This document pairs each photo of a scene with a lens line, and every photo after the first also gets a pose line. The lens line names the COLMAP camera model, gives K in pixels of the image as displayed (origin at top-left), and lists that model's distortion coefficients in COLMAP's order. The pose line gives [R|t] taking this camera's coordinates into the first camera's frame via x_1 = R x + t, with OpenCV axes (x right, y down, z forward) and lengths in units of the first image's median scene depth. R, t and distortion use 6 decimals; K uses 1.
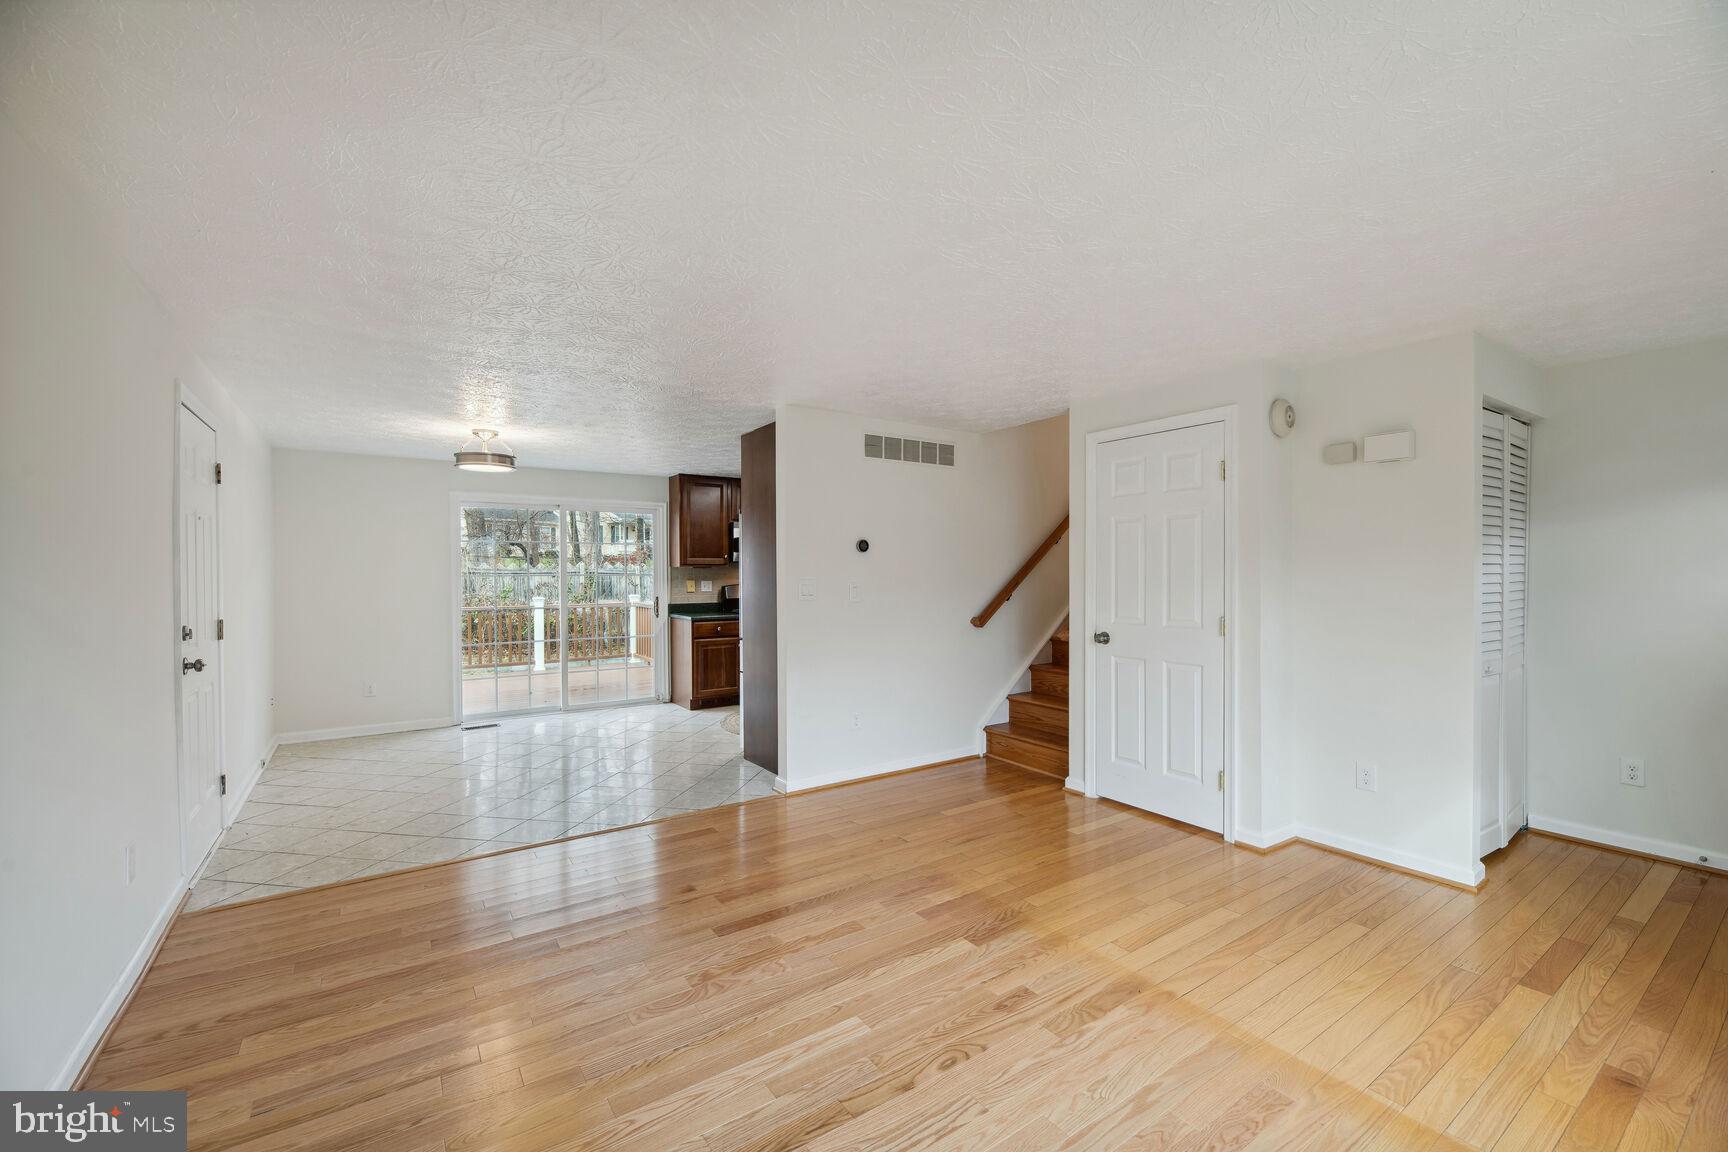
lens RADIAL K [[703.0, 0, 871.1], [0, 703.0, 574.8], [0, 0, 1]] dist [-0.000128, 0.000126]
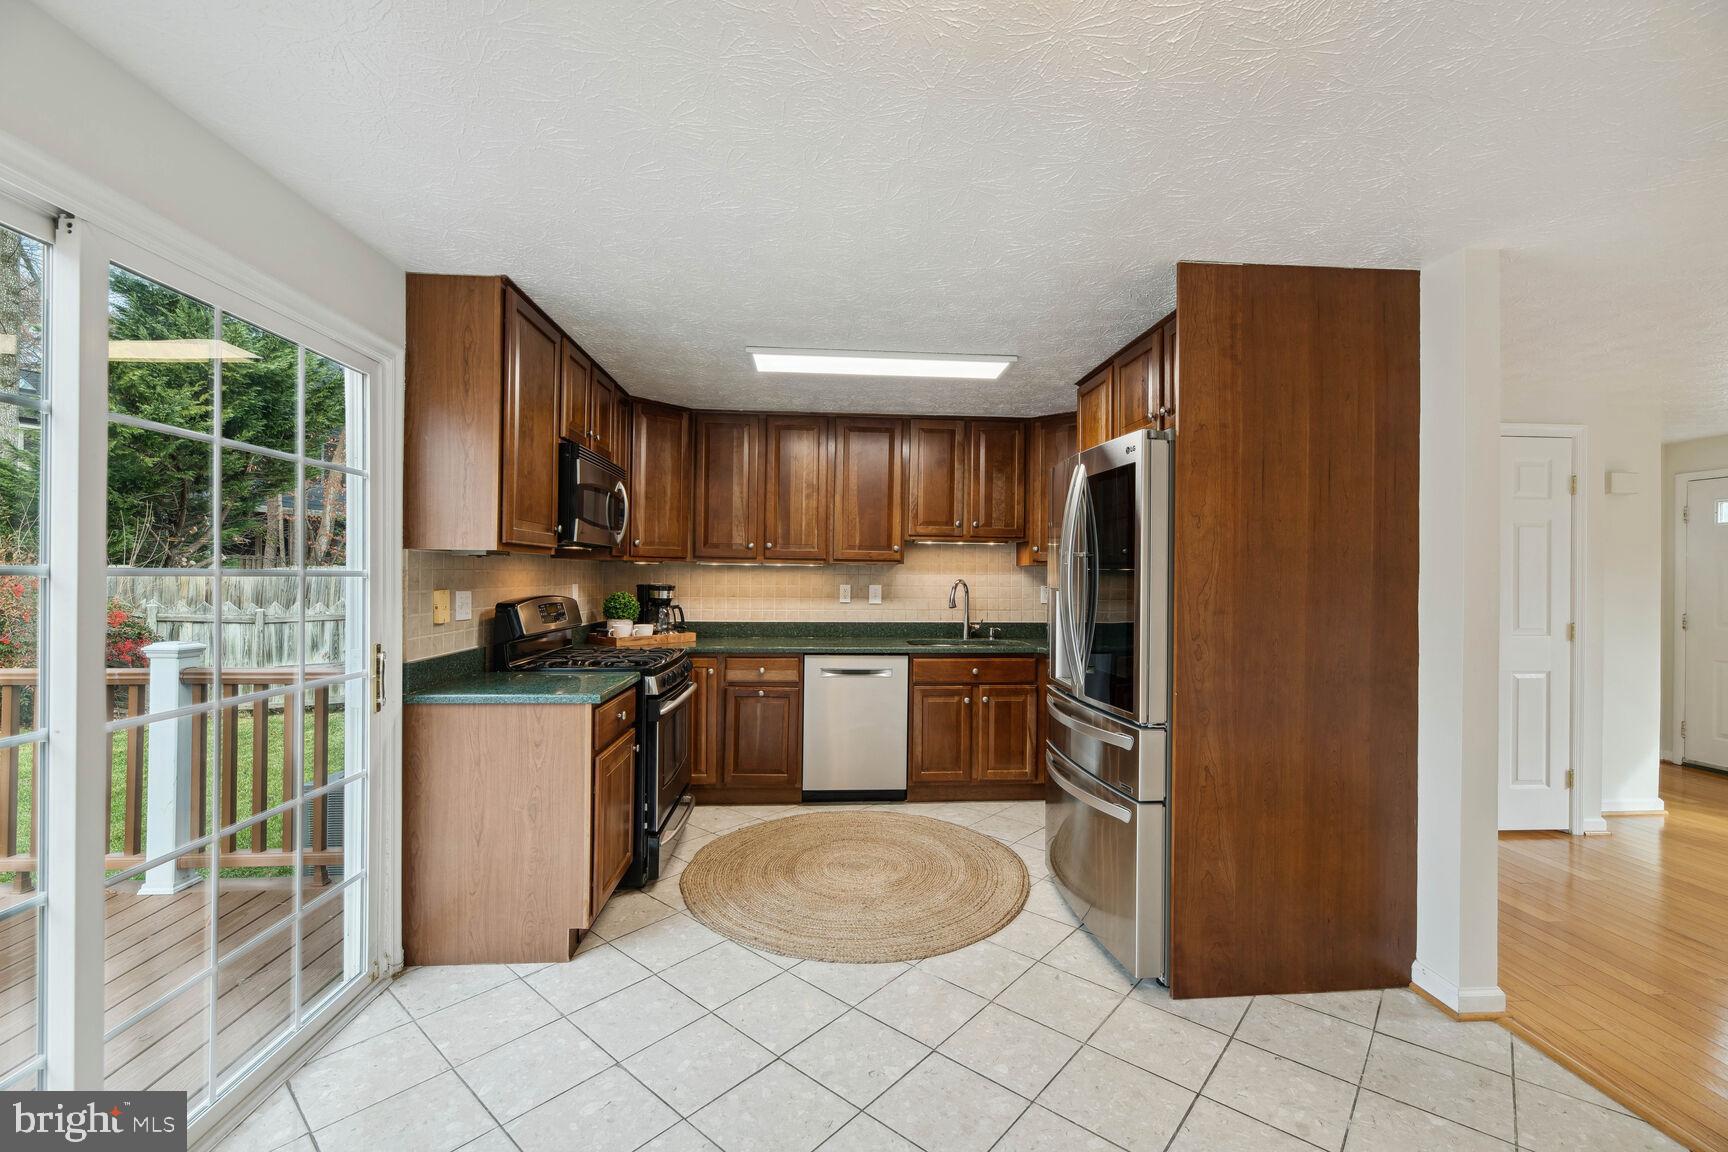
lens RADIAL K [[703.0, 0, 871.1], [0, 703.0, 574.8], [0, 0, 1]] dist [-0.000128, 0.000126]
pose [[0.519762, 0.007675, 0.854277, -0.489978], [-0.007028, 0.999964, -0.004707, -0.000259], [-0.854282, -0.003557, 0.519797, 0.699785]]
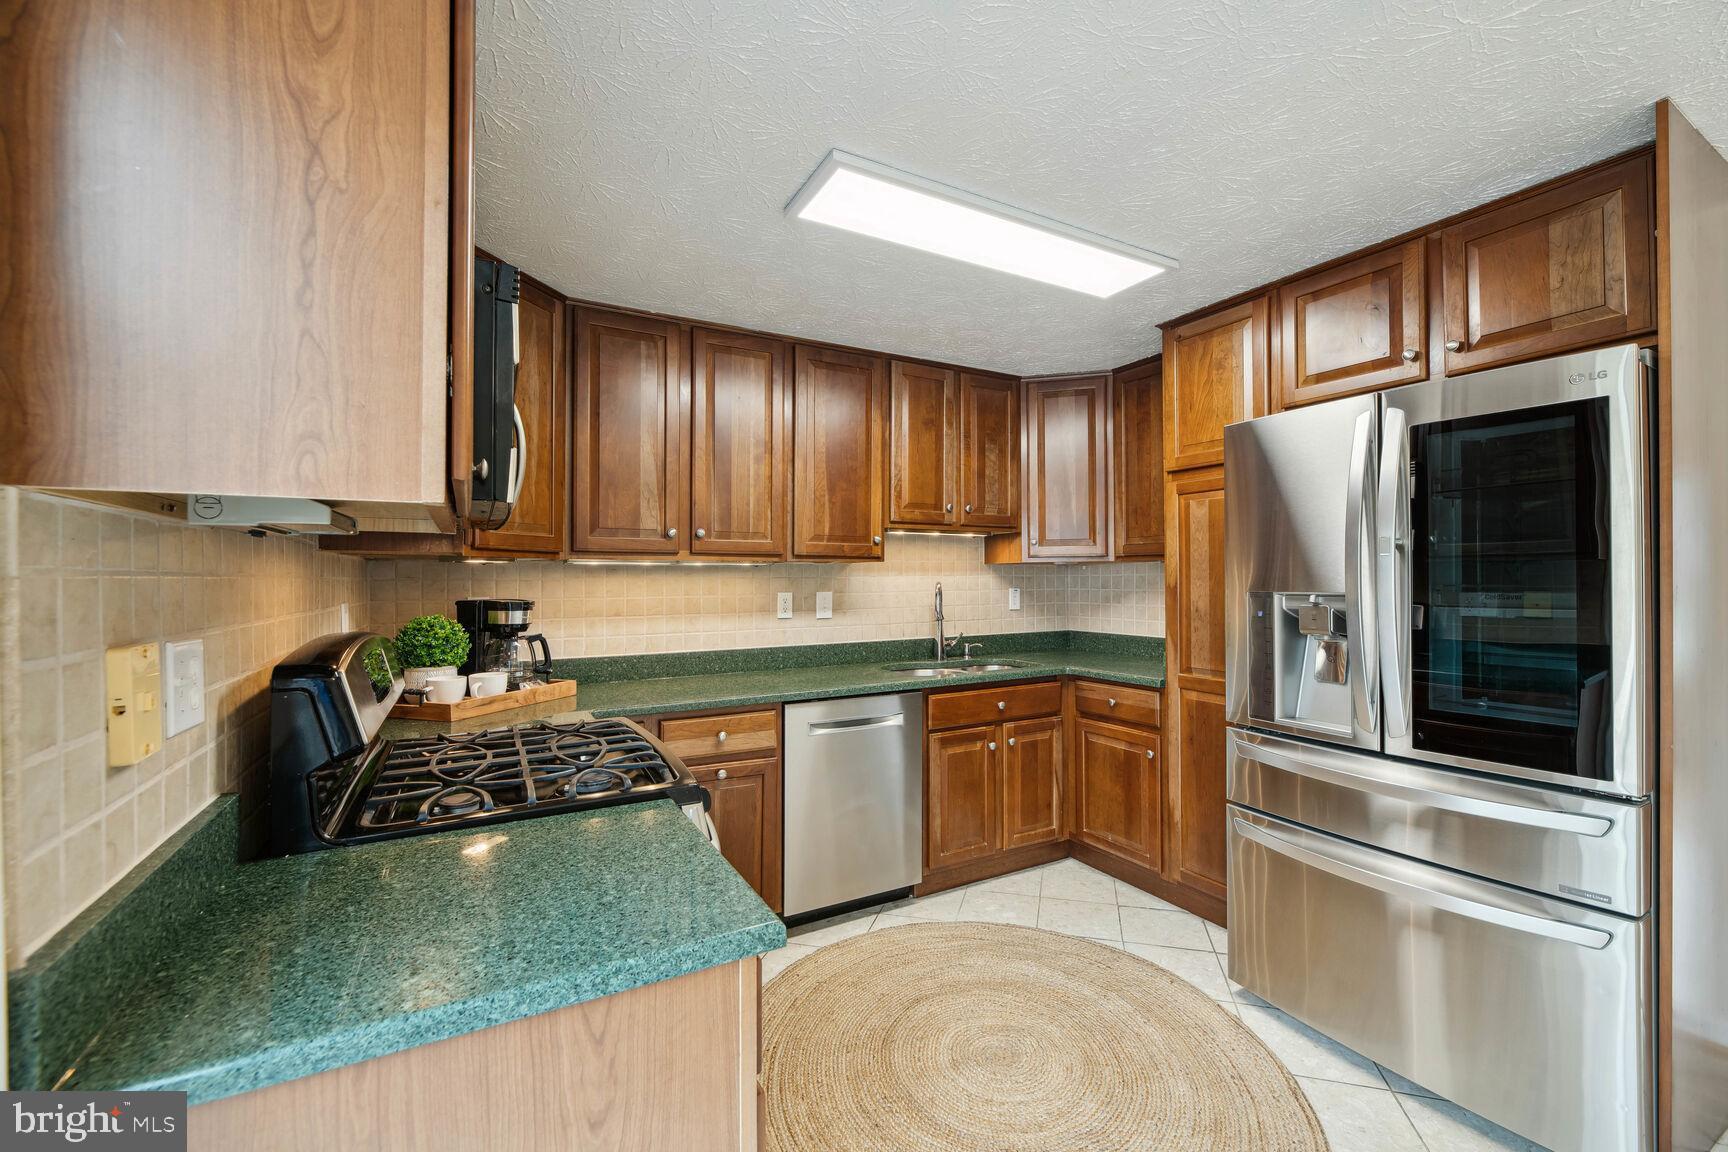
lens RADIAL K [[703.0, 0, 871.1], [0, 703.0, 574.8], [0, 0, 1]] dist [-0.000128, 0.000126]
pose [[0.113382, 0.007246, 0.993525, -0.386277], [0.009640, 0.999918, -0.008393, -0.001001], [-0.993505, 0.010529, 0.113303, 0.957427]]
